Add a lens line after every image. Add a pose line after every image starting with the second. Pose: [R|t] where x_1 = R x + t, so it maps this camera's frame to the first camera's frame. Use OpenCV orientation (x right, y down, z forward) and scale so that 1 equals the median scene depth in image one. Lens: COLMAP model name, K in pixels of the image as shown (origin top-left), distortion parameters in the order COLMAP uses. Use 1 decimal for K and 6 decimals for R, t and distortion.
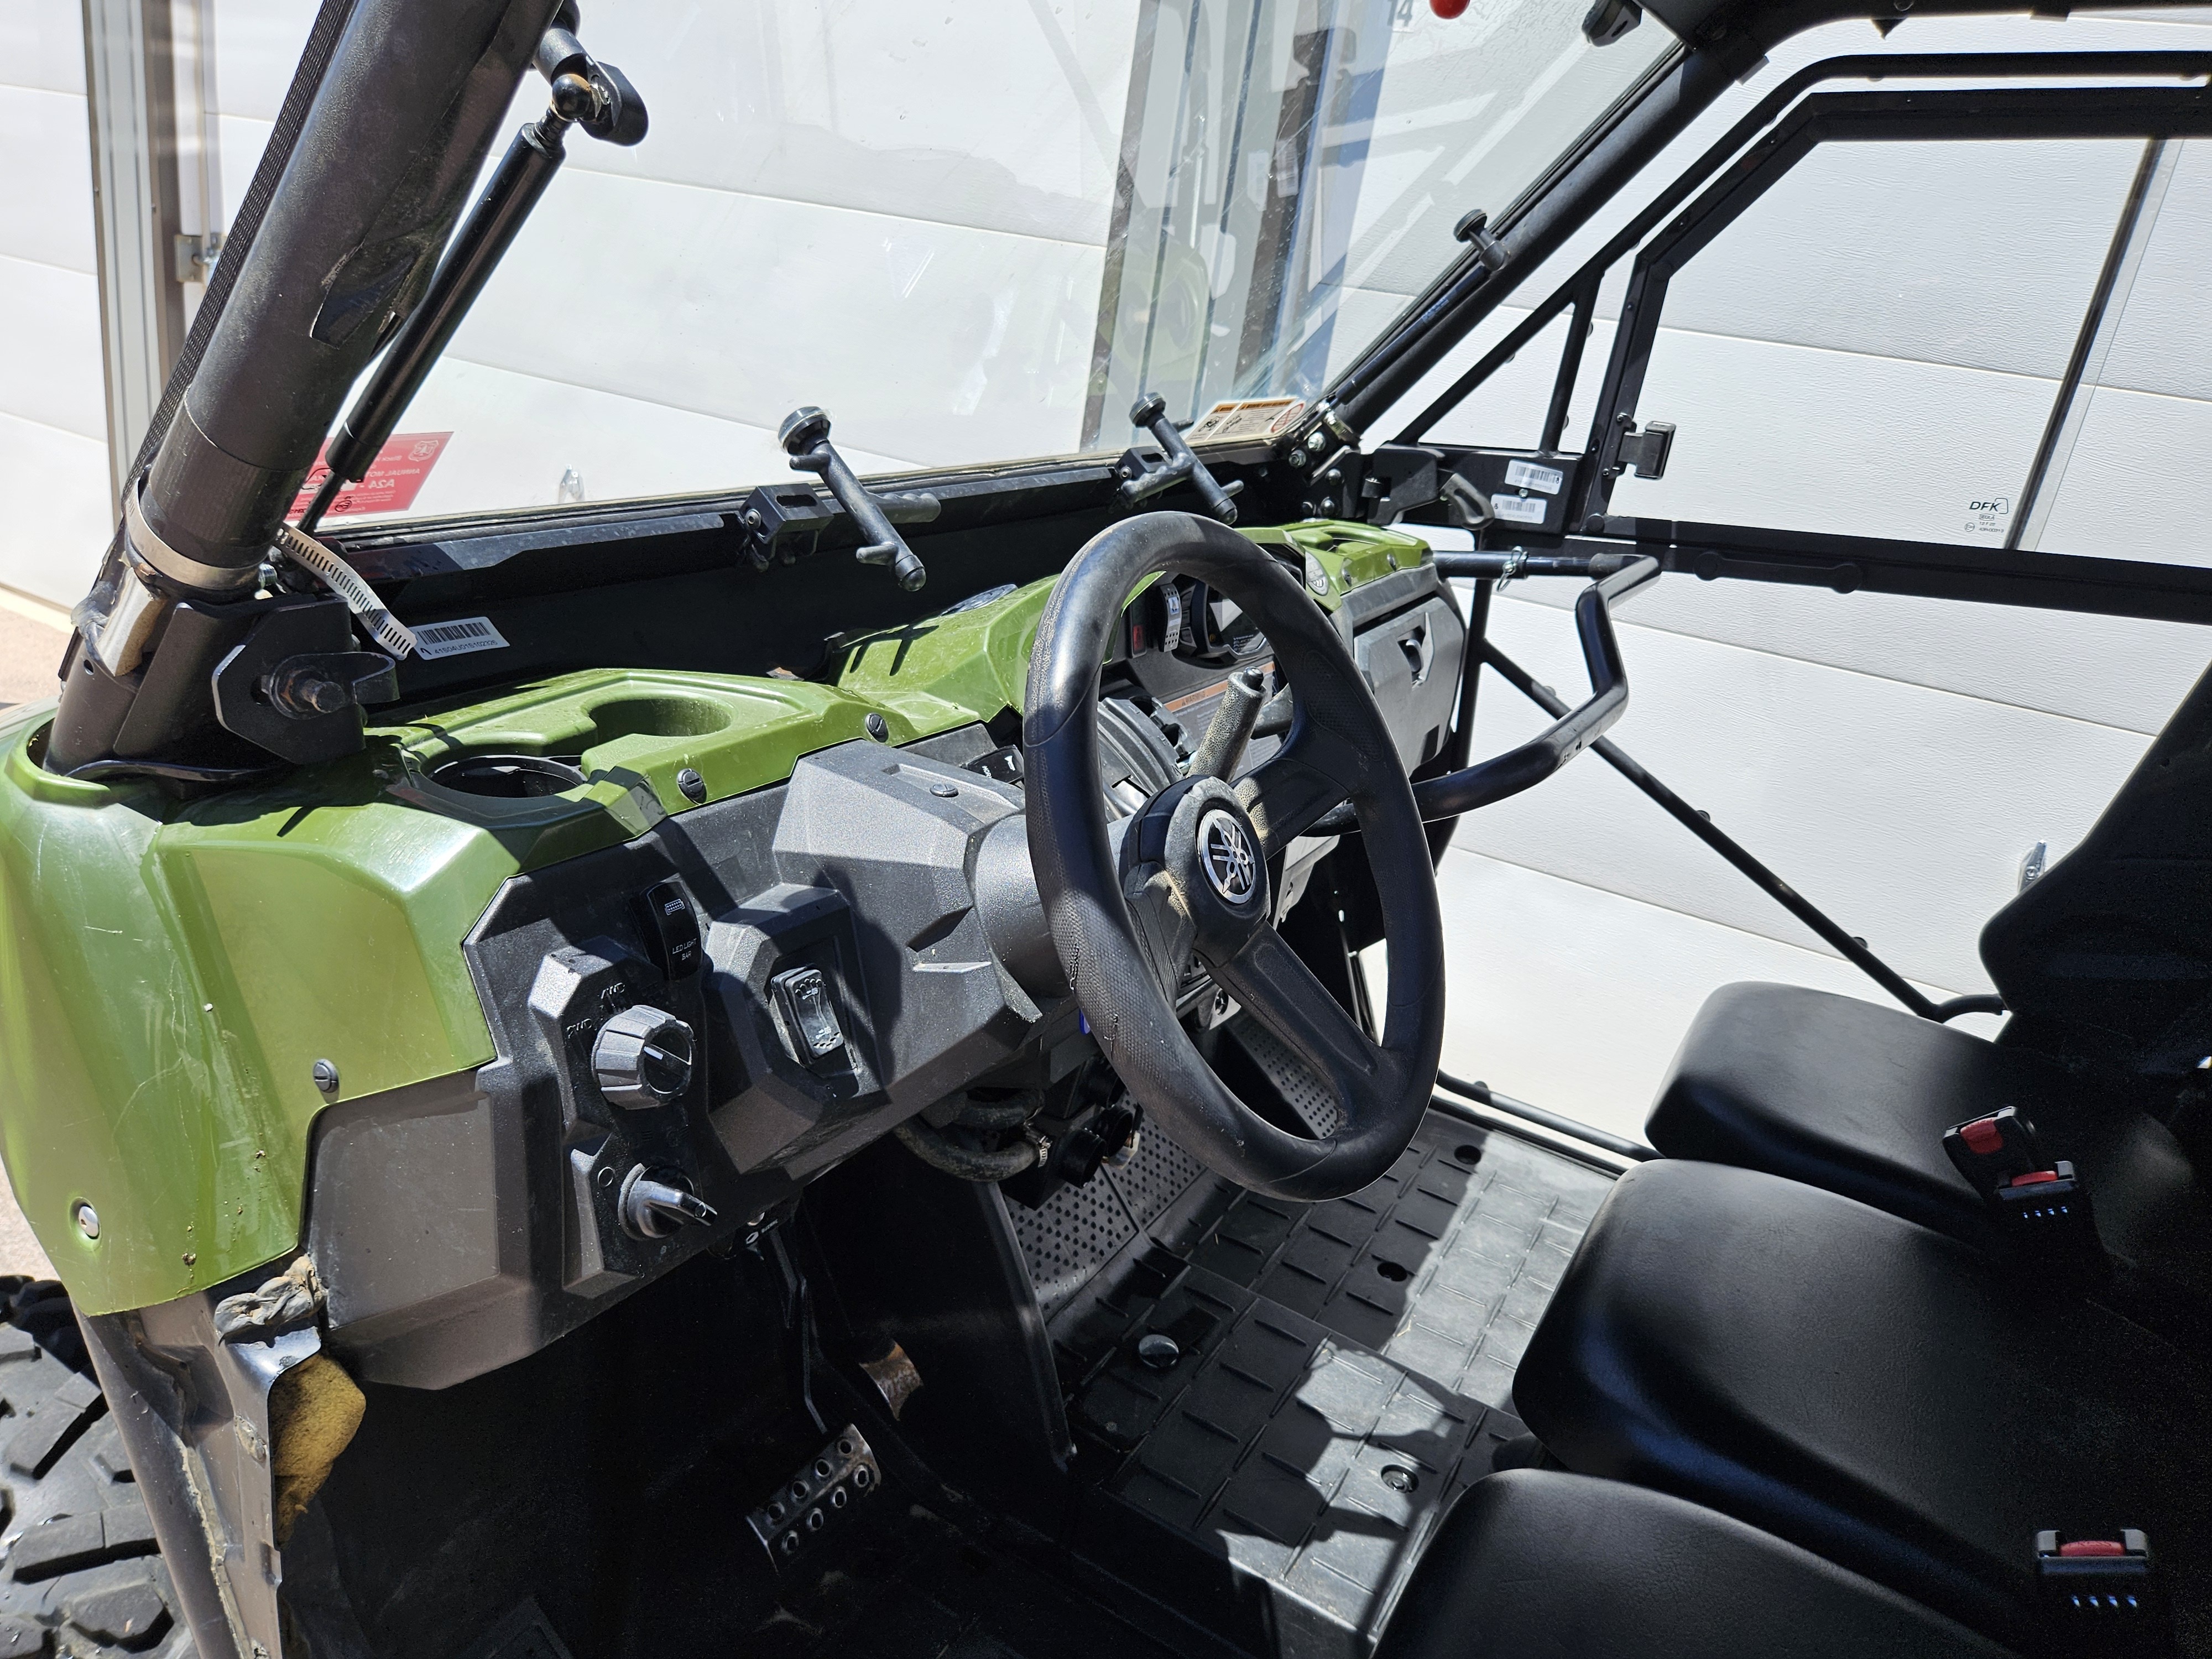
lens RADIAL K [[1565.2, 0, 1104.0], [0, 1565.2, 837.7], [0, 0, 1]] dist [0.045742, -0.002192]
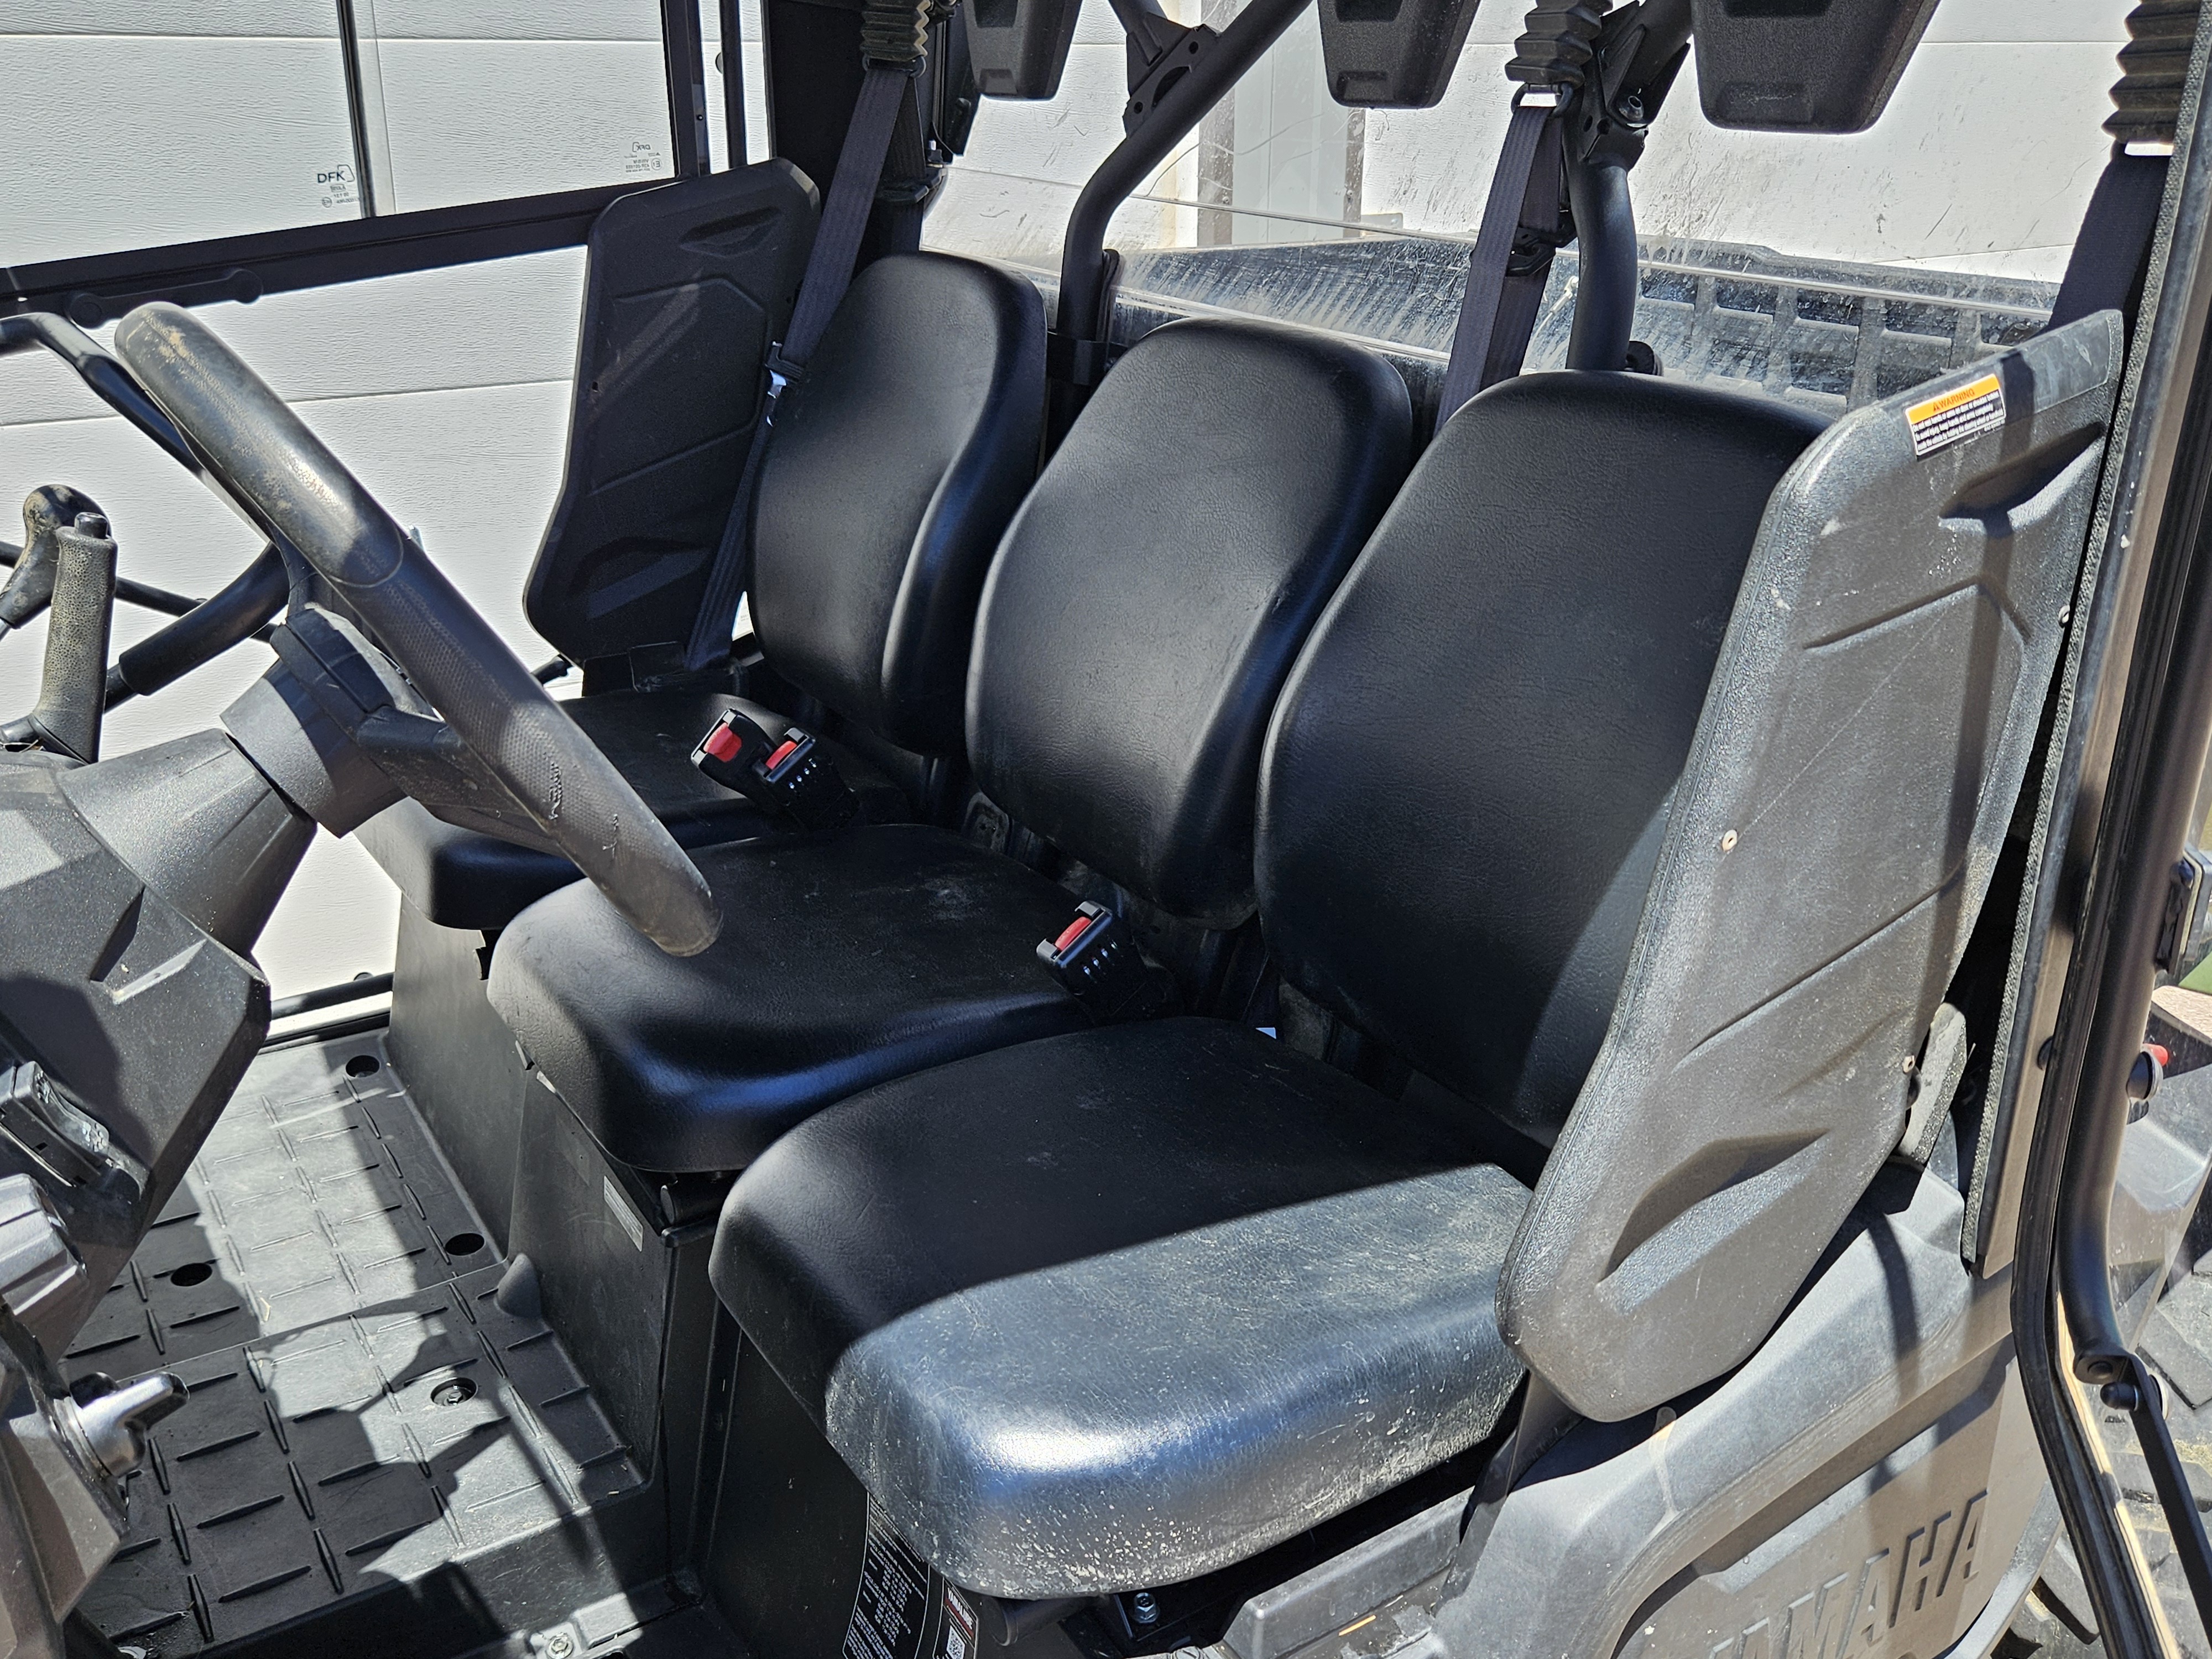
lens RADIAL K [[1914.4, 0, 1045.3], [0, 1914.4, 827.6], [0, 0, 1]] dist [0.071731, 0.014566]
pose [[0.465033, -0.453299, 0.760437, -0.325291], [0.384670, 0.877104, 0.287606, -0.045987], [-0.797354, 0.158771, 0.582253, 0.069302]]
